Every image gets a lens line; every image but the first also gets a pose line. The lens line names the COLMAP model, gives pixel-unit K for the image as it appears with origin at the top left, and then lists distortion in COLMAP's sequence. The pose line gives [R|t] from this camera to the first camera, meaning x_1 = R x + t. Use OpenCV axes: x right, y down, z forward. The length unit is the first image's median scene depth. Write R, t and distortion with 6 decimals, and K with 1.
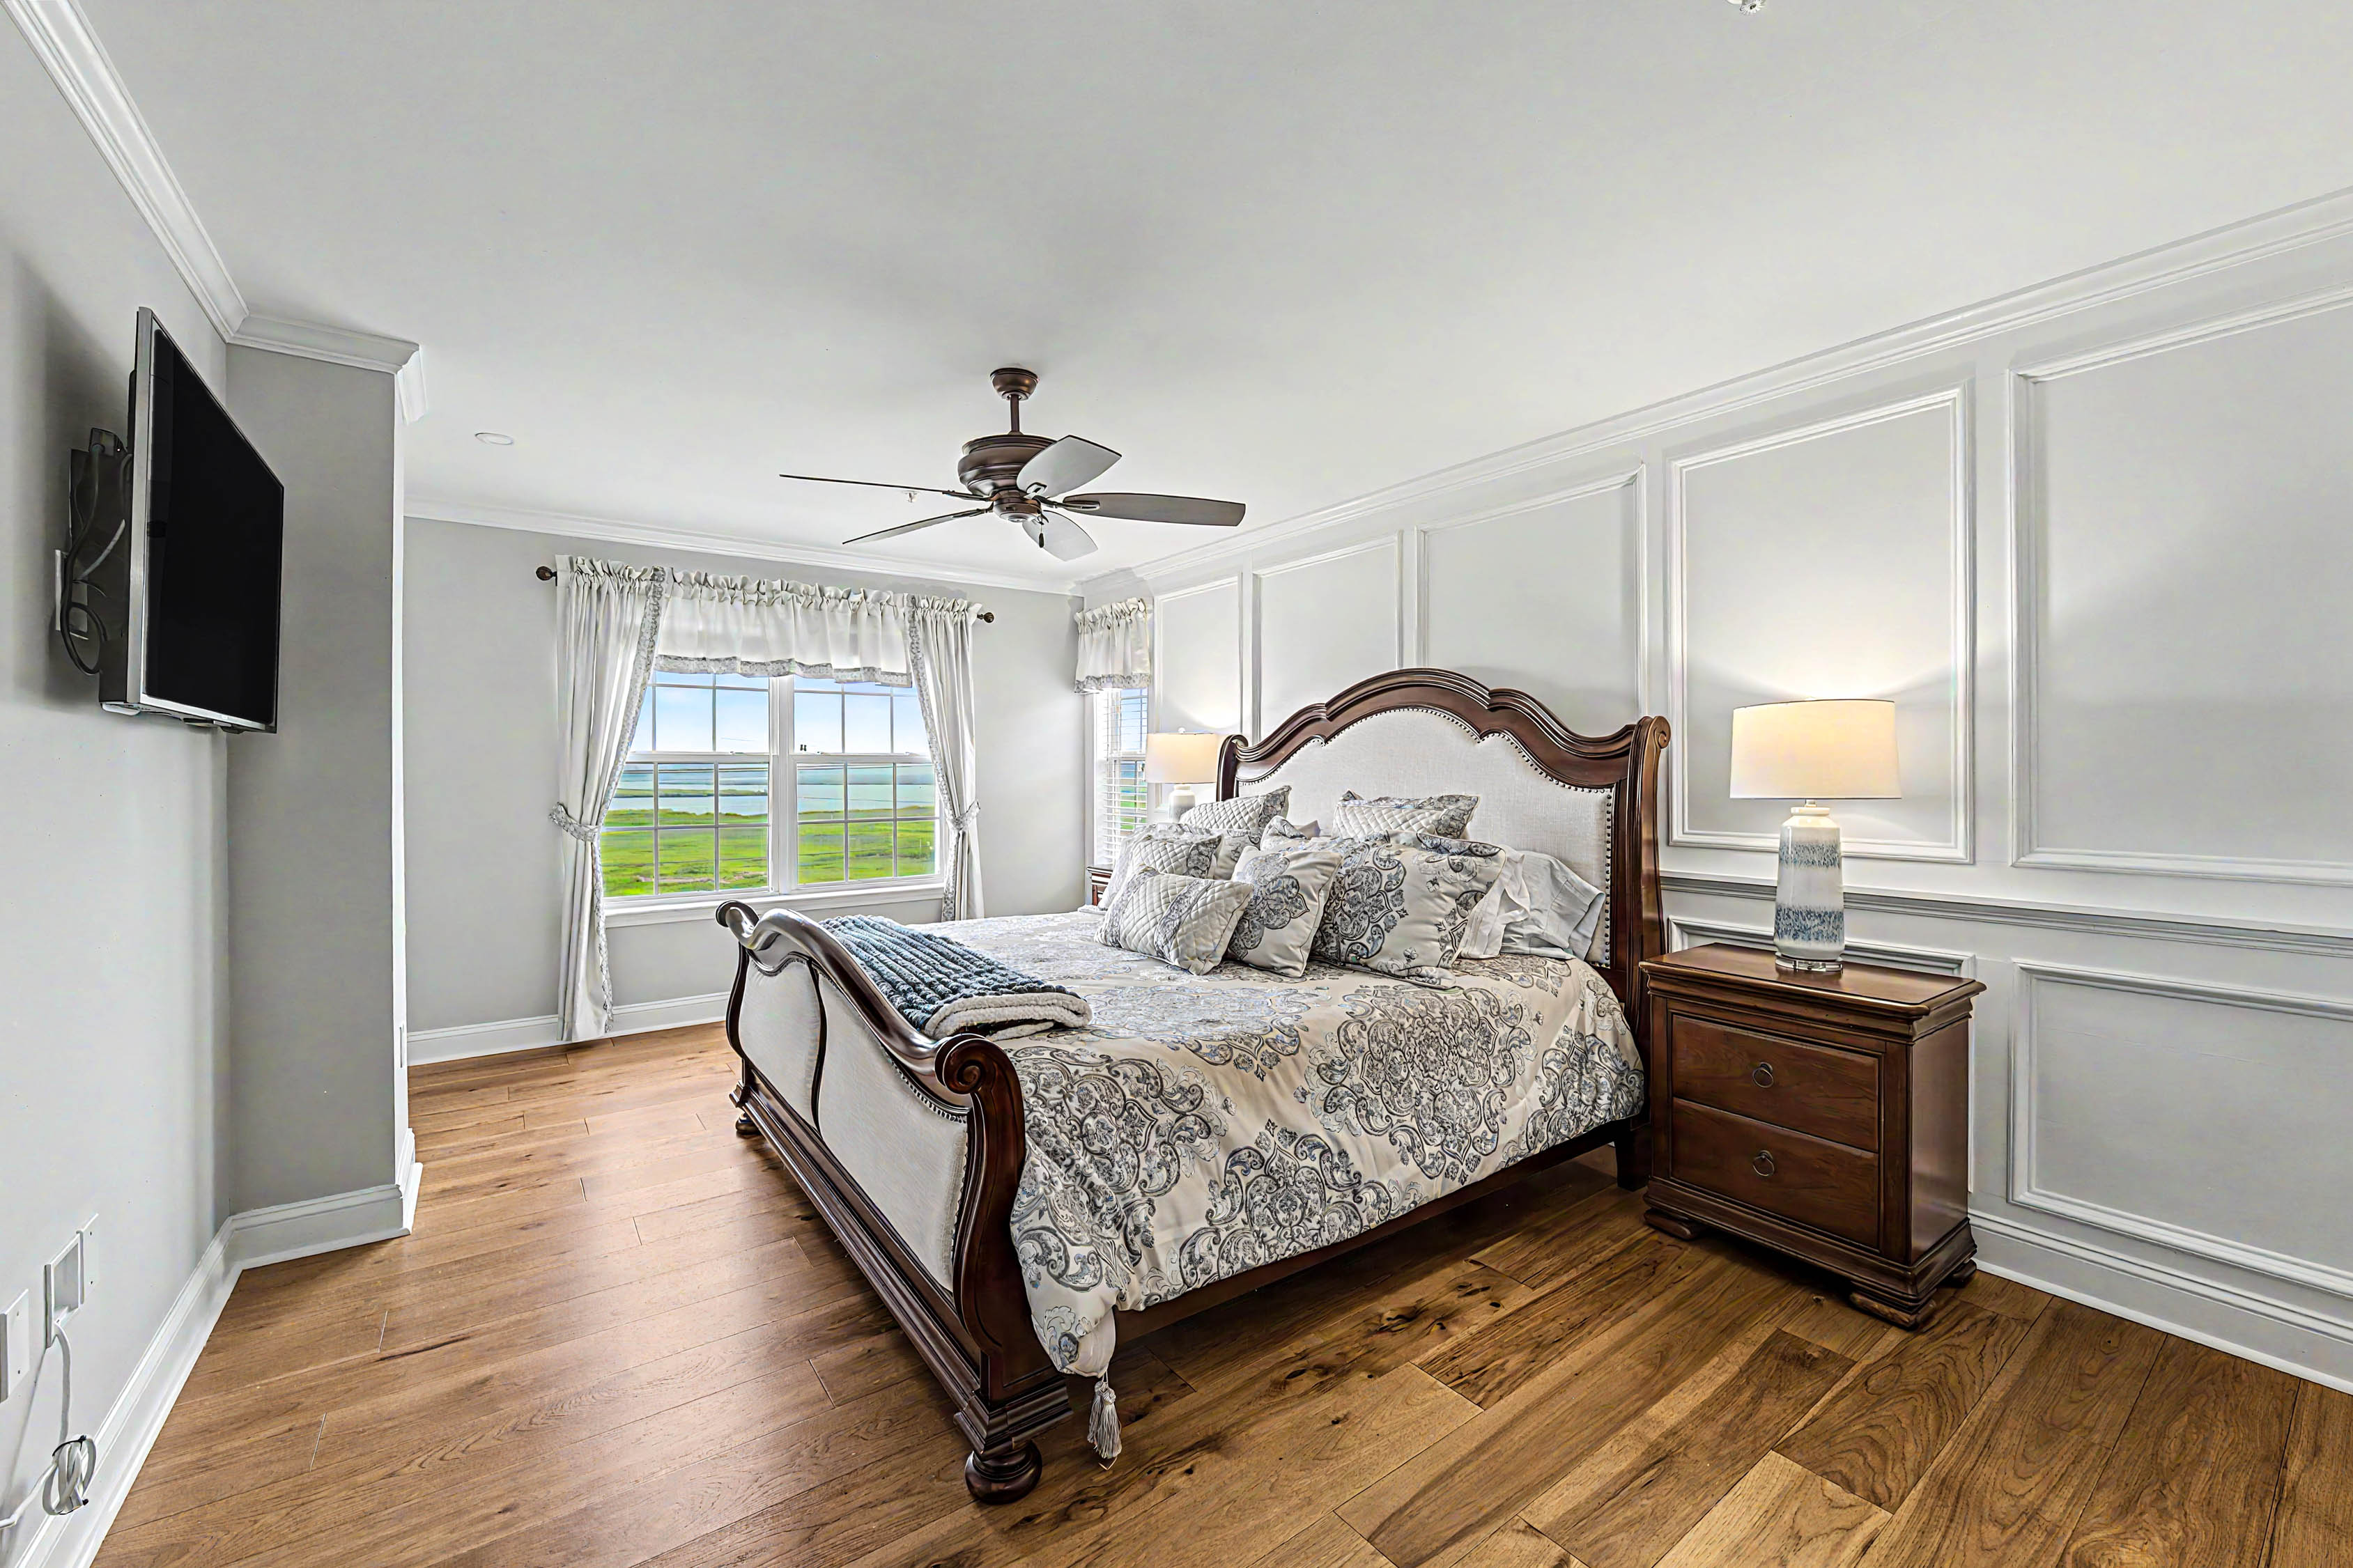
lens RADIAL K [[925.1, 0, 1171.1], [0, 925.1, 777.7], [0, 0, 1]] dist [-0.000876, -0.000312]
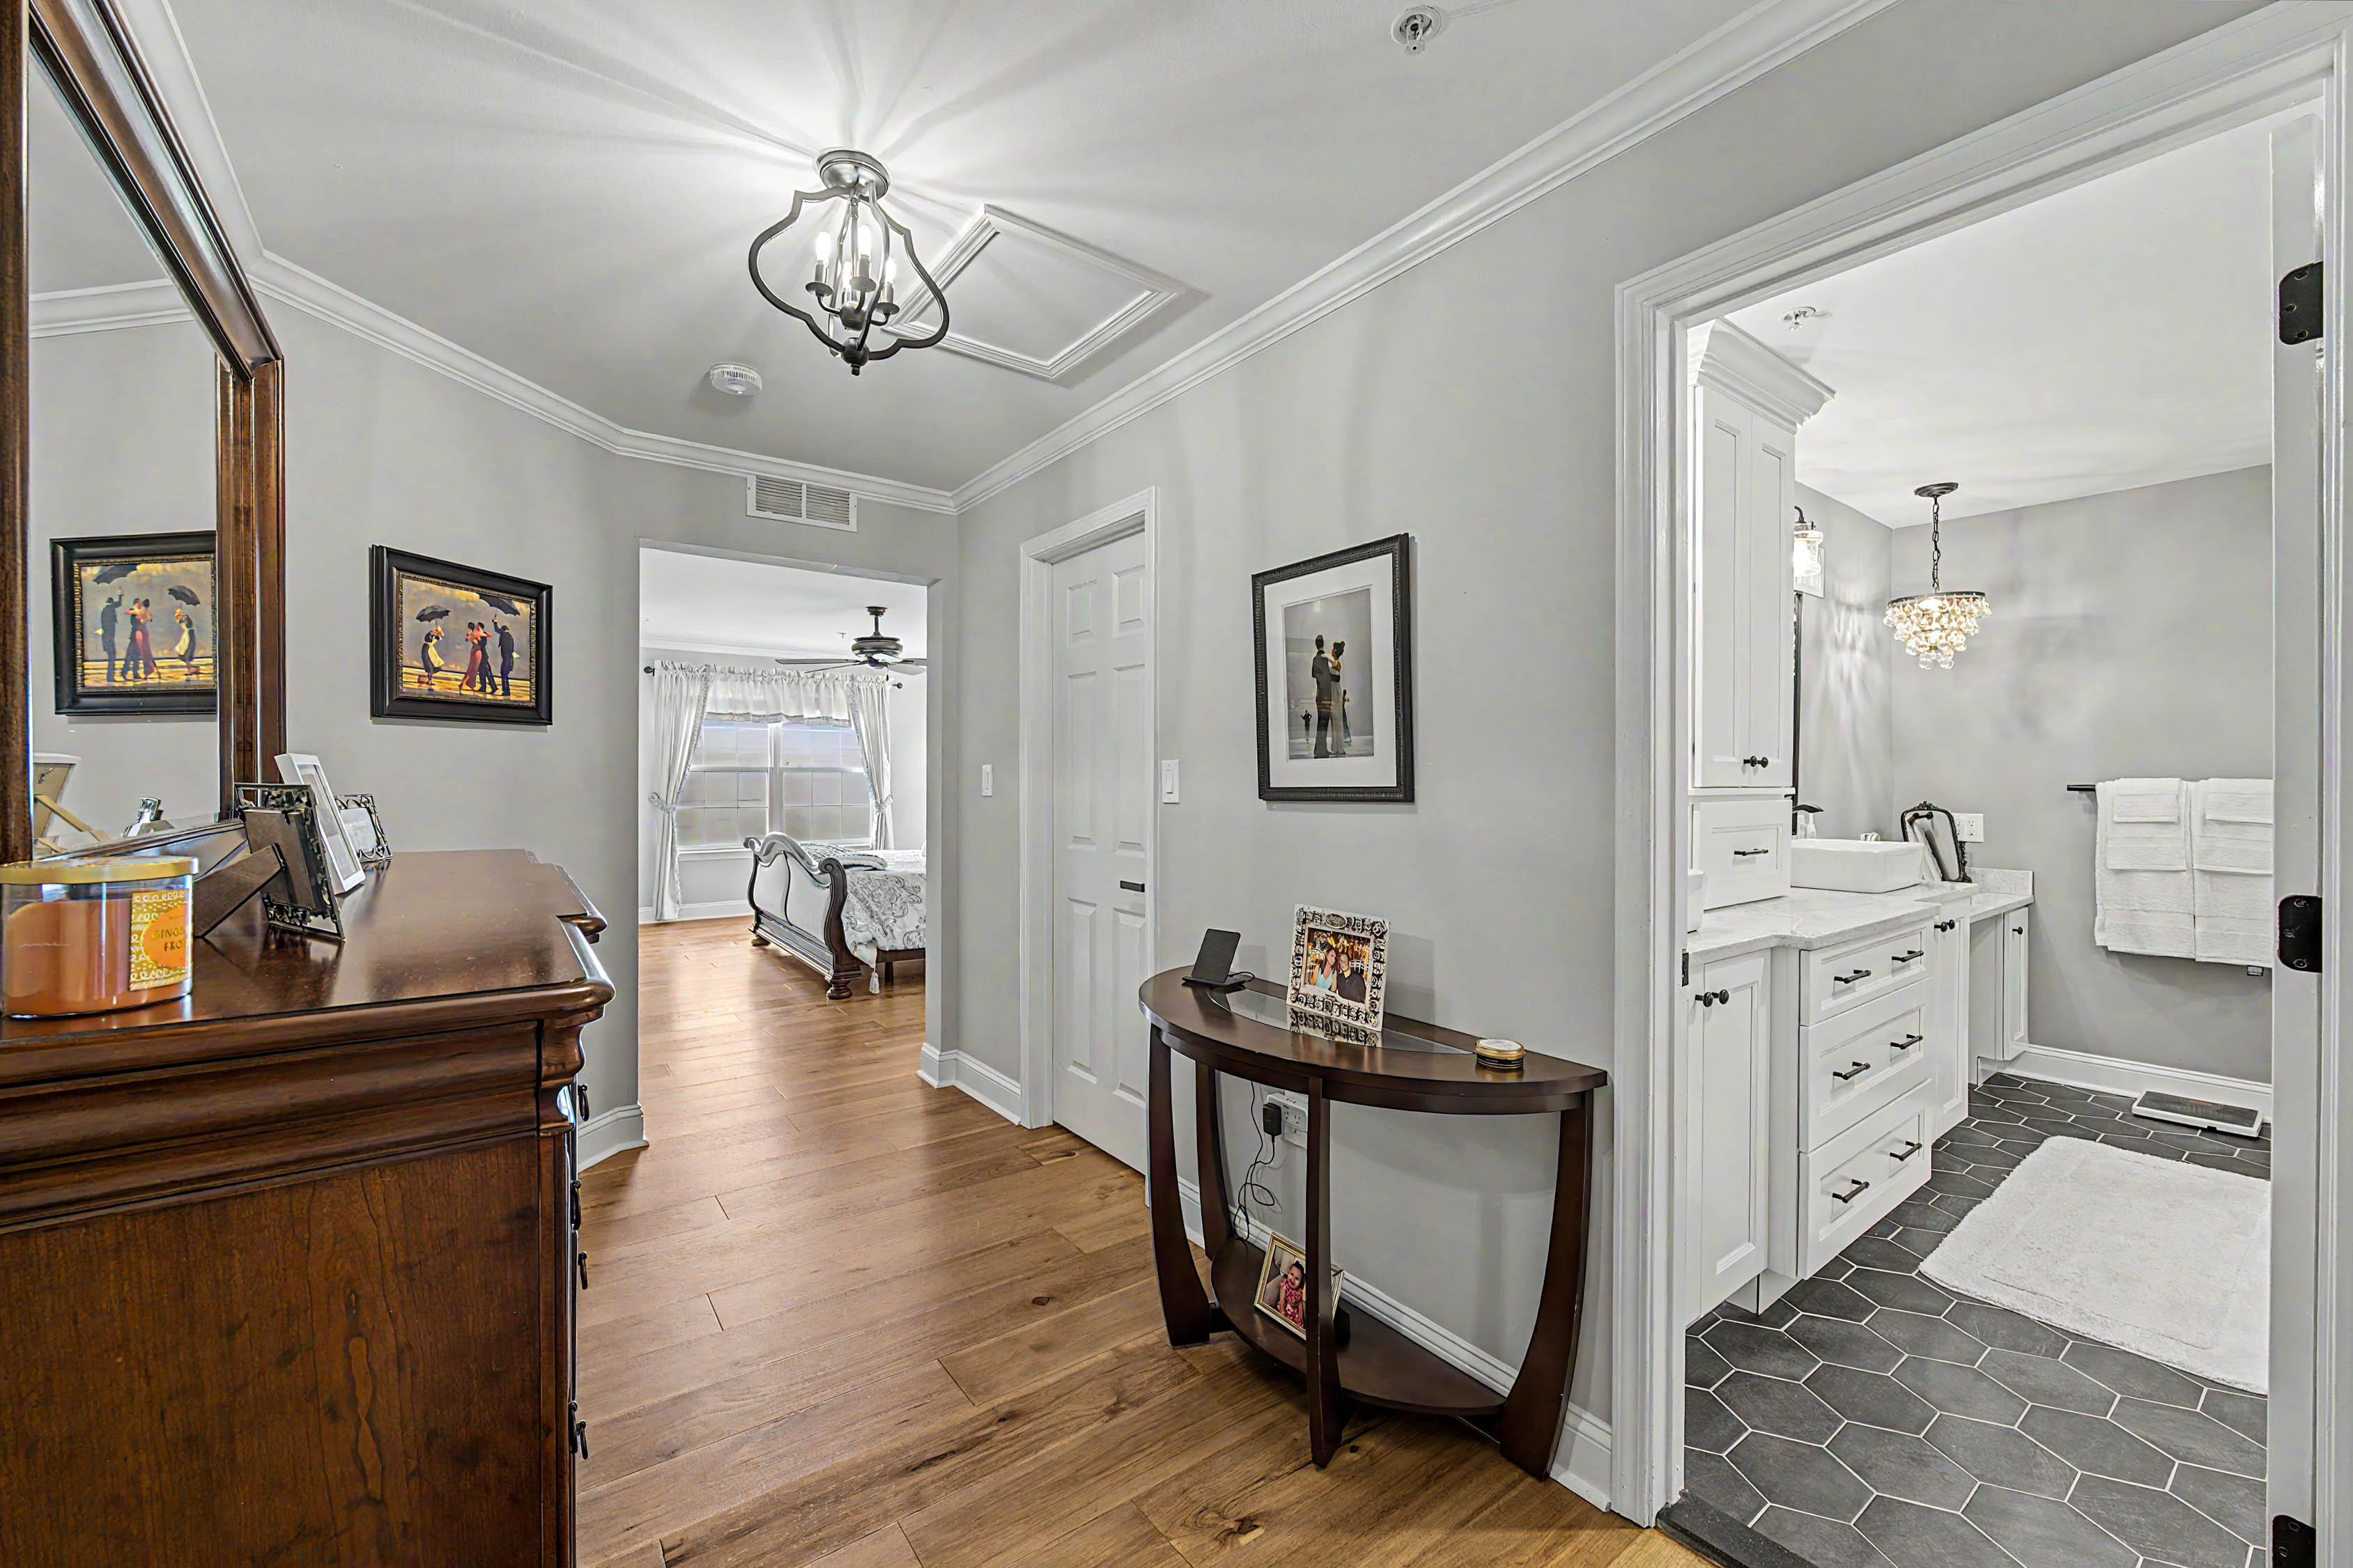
lens RADIAL K [[925.1, 0, 1171.1], [0, 925.1, 777.7], [0, 0, 1]] dist [-0.000876, -0.000312]
pose [[0.999947, 0.008101, 0.006350, 0.368913], [-0.008066, 0.999951, -0.005663, -0.001118], [-0.006395, 0.005611, 0.999964, -0.876179]]
